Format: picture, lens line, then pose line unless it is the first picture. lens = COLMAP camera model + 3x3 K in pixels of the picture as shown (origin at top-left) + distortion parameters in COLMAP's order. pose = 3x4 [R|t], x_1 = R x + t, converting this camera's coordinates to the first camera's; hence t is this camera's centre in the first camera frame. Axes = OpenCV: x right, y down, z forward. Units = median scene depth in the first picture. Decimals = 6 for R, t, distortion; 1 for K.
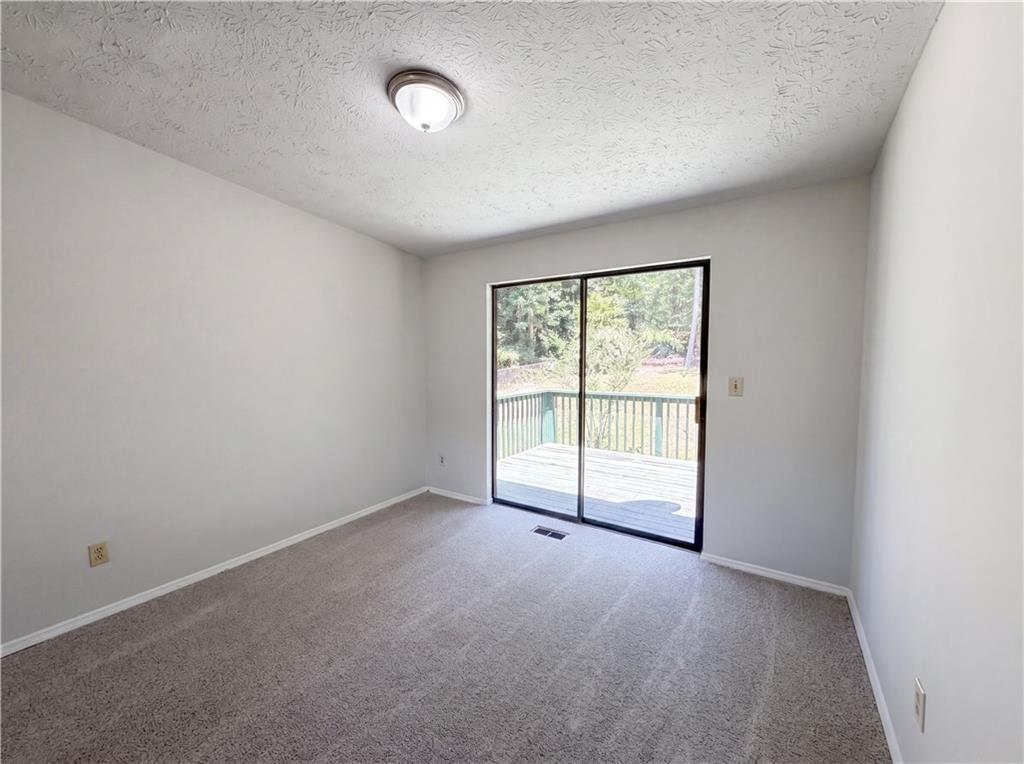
lens RADIAL K [[409.2, 0, 509.0], [0, 409.2, 381.9], [0, 0, 1]] dist [0.002083, -0.000083]
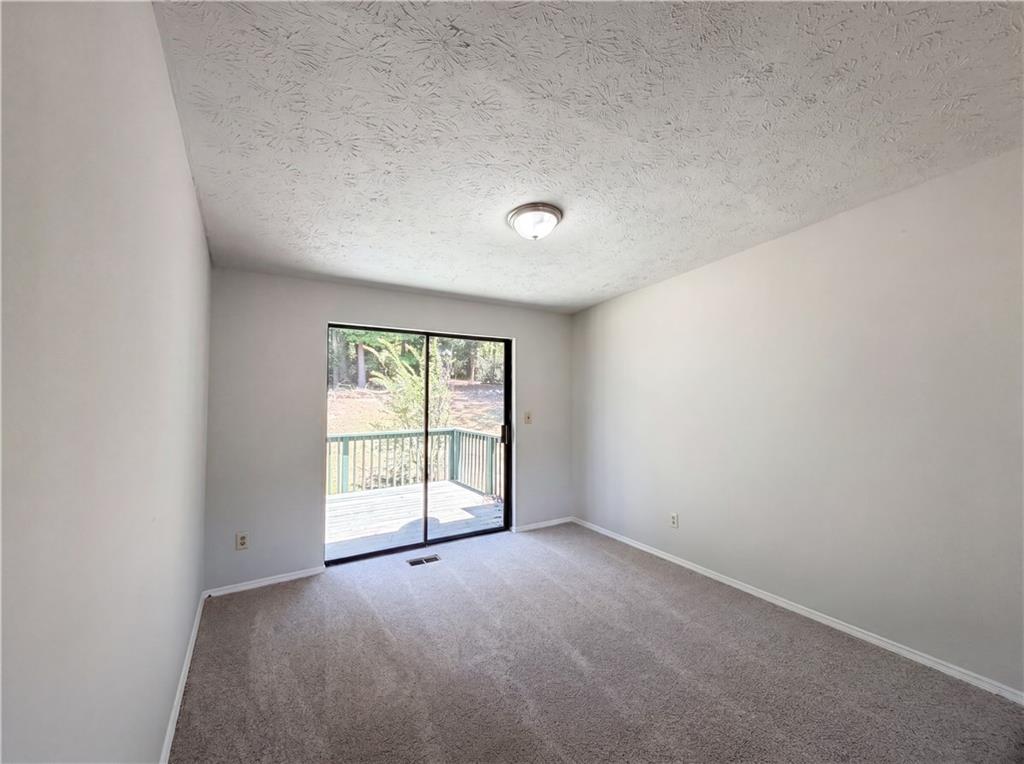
lens RADIAL K [[409.2, 0, 509.0], [0, 409.2, 381.9], [0, 0, 1]] dist [0.002083, -0.000083]
pose [[0.422727, 0.027140, 0.905850, -0.790151], [0.058955, 0.996611, -0.057372, -0.033766], [-0.904337, 0.077657, 0.419694, 0.280864]]
